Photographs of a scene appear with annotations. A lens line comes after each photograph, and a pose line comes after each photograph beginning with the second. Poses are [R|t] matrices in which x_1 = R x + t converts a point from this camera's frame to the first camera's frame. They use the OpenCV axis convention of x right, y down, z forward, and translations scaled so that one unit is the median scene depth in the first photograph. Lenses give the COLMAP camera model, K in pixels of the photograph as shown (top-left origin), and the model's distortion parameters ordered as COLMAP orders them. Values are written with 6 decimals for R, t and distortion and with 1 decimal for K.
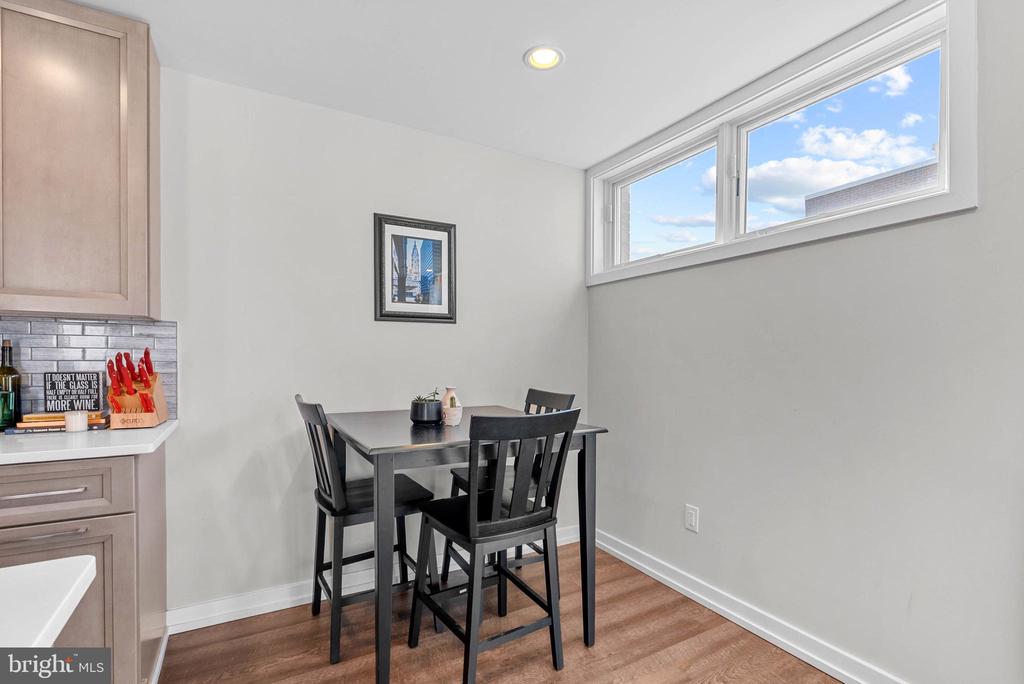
lens RADIAL K [[472.5, 0, 512.4], [0, 472.5, 365.3], [0, 0, 1]] dist [-0.001597, 0.000341]
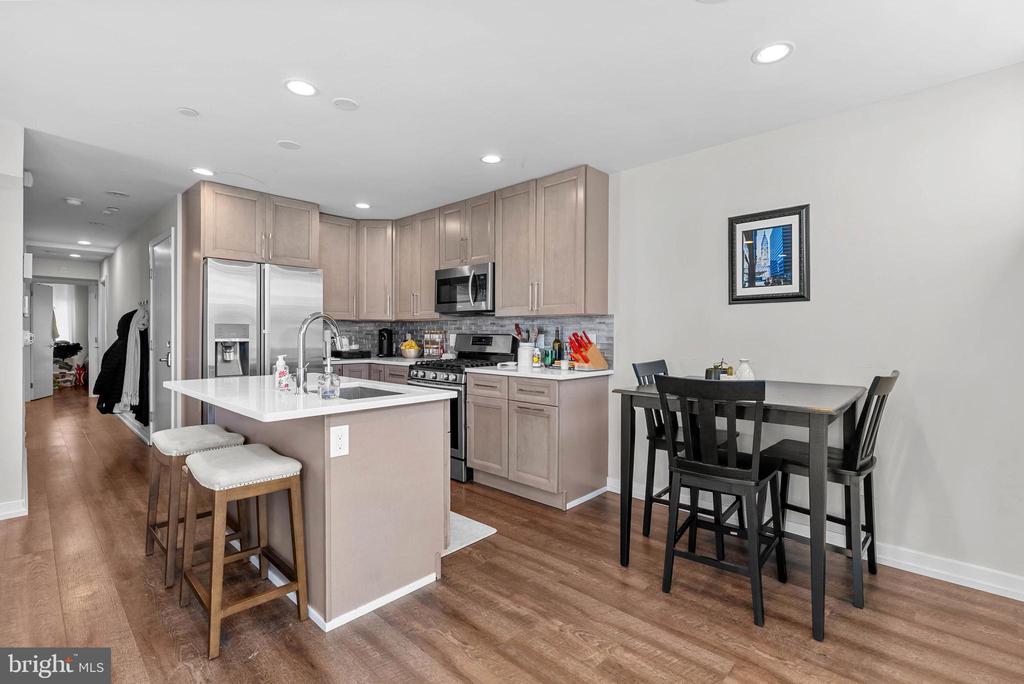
lens RADIAL K [[468.5, 0, 520.3], [0, 468.5, 330.2], [0, 0, 1]] dist [-0.003204, 0.000421]
pose [[0.305495, -0.012955, -0.952105, 0.953198], [-0.014503, 0.999728, -0.018257, 0.003315], [0.952083, 0.019386, 0.305224, 0.150222]]
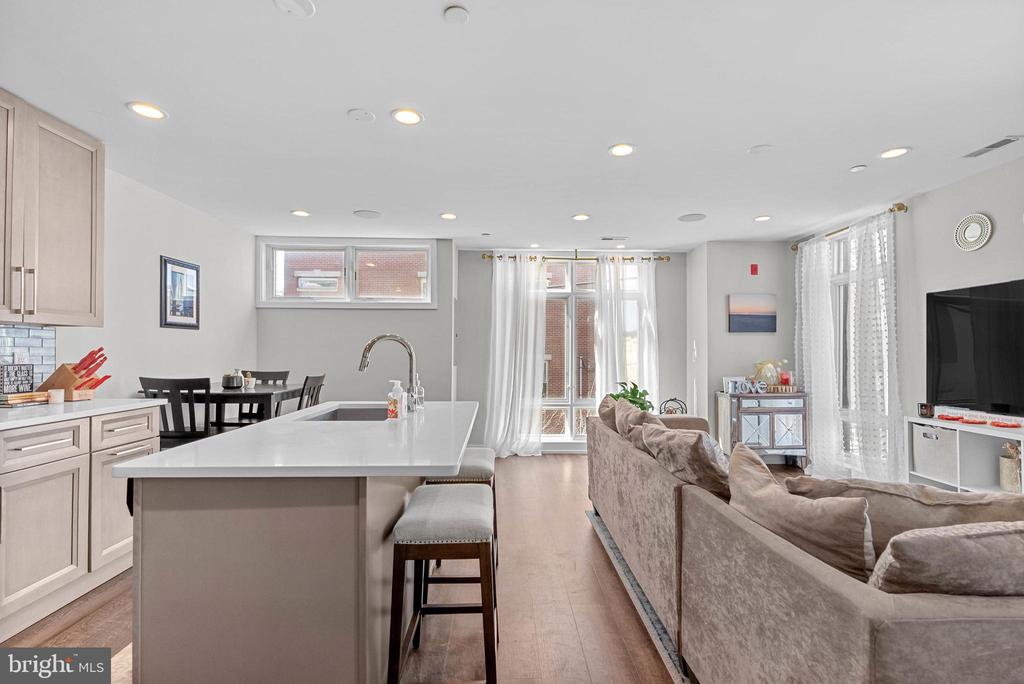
lens RADIAL K [[466.0, 0, 517.3], [0, 466.0, 348.6], [0, 0, 1]] dist [-0.002254, 0.000420]
pose [[0.464362, 0.002735, 0.885641, -1.437930], [0.014518, 0.999837, -0.010700, 0.004495], [-0.885527, 0.017827, 0.464247, -0.898319]]
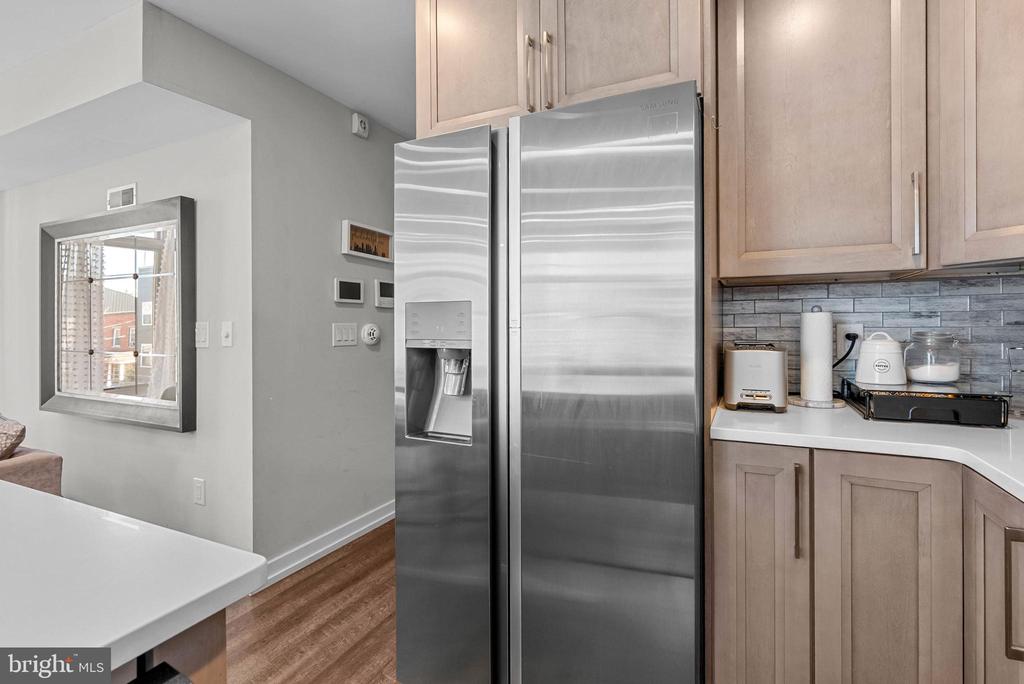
lens RADIAL K [[481.4, 0, 514.0], [0, 481.4, 324.9], [0, 0, 1]] dist [-0.002514, -0.000248]
pose [[-0.816658, -0.002723, -0.577115, -1.053142], [-0.007703, 0.999951, 0.006183, -0.010363], [0.577070, 0.009495, -0.816639, 0.304442]]
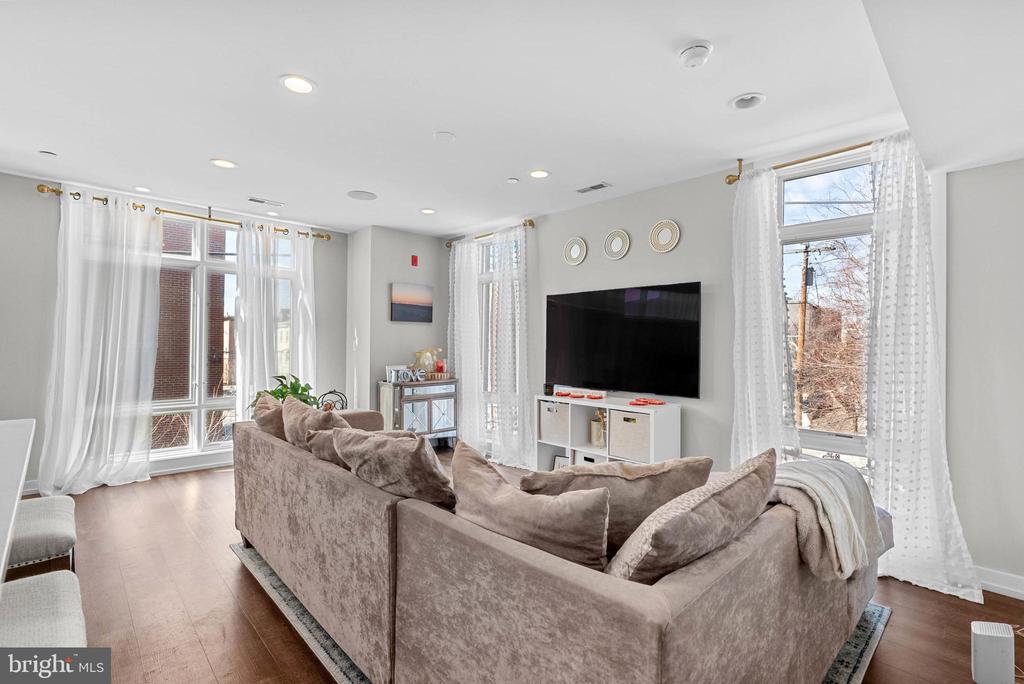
lens RADIAL K [[467.8, 0, 516.3], [0, 467.8, 342.5], [0, 0, 1]] dist [-0.014508, 0.007077]
pose [[-0.250394, -0.006126, 0.968125, -1.248834], [0.001640, 0.999976, 0.006751, 0.006323], [-0.968143, 0.003278, -0.250378, -0.751197]]
